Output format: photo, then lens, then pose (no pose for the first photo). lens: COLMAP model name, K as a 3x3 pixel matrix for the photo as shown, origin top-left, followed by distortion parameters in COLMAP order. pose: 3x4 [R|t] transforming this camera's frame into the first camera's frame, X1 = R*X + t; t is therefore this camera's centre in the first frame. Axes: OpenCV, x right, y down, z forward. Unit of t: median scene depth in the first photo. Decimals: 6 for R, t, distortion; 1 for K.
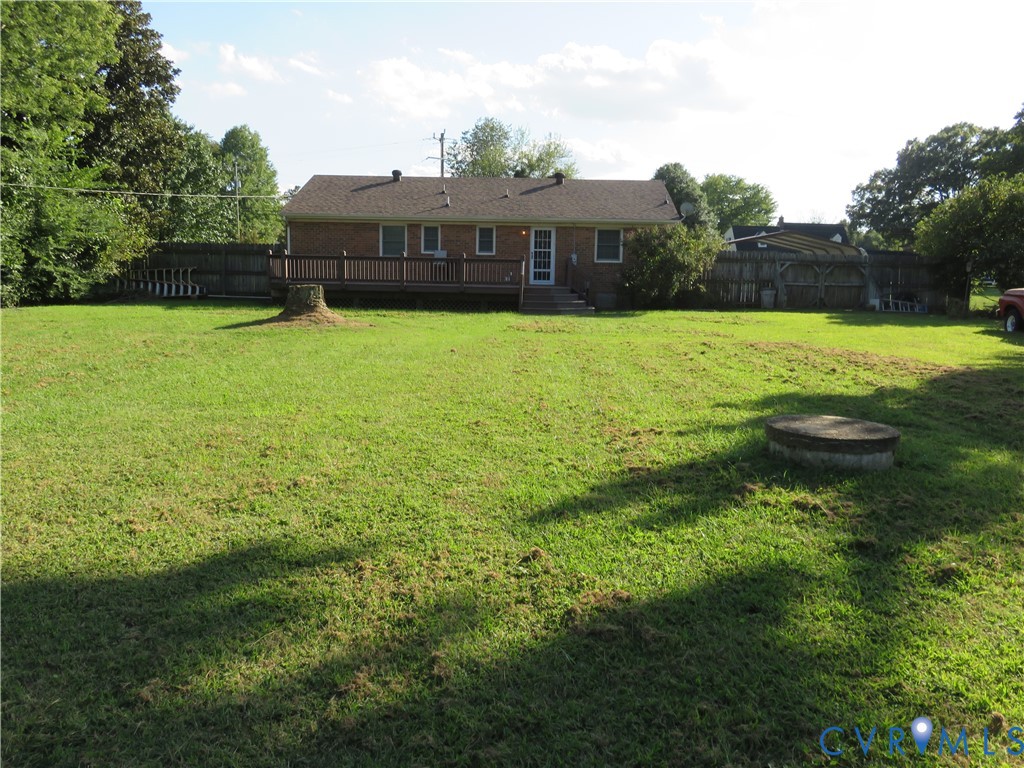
lens RADIAL K [[771.5, 0, 512.0], [0, 771.5, 384.0], [0, 0, 1]] dist [-0.001929, -0.002761]
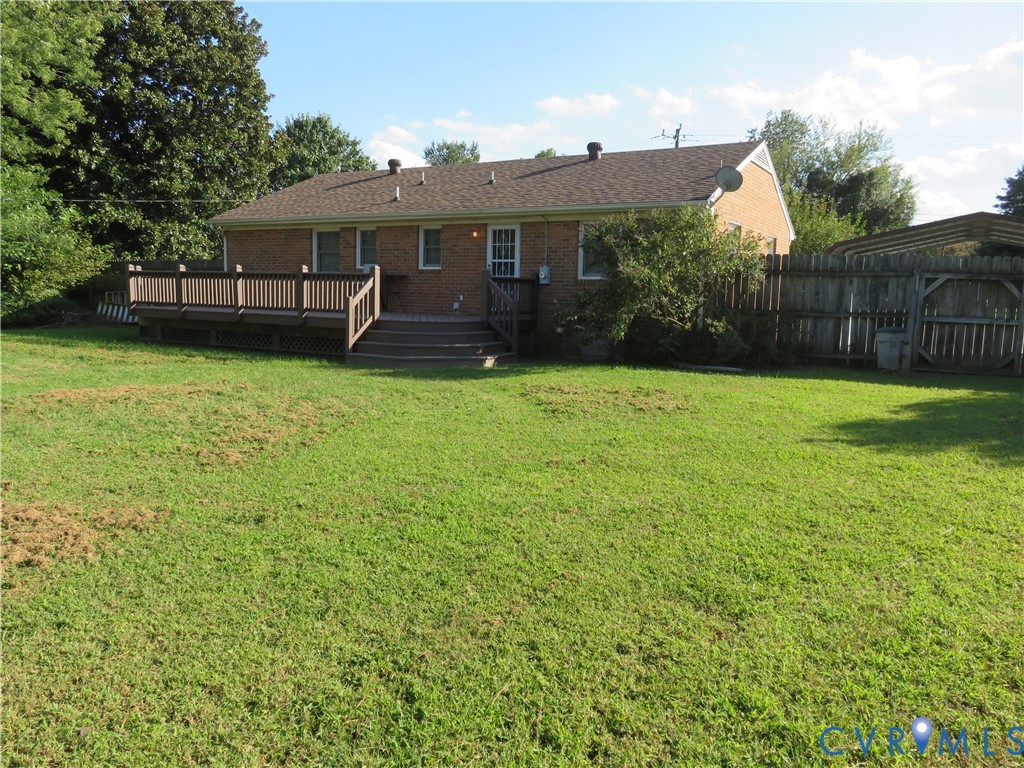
lens RADIAL K [[771.5, 0, 512.0], [0, 771.5, 384.0], [0, 0, 1]] dist [-0.001929, -0.002761]
pose [[0.877776, 0.056736, -0.475700, 0.353866], [-0.072546, 0.997253, -0.014923, -0.063528], [0.473547, 0.047609, 0.879481, 0.450554]]
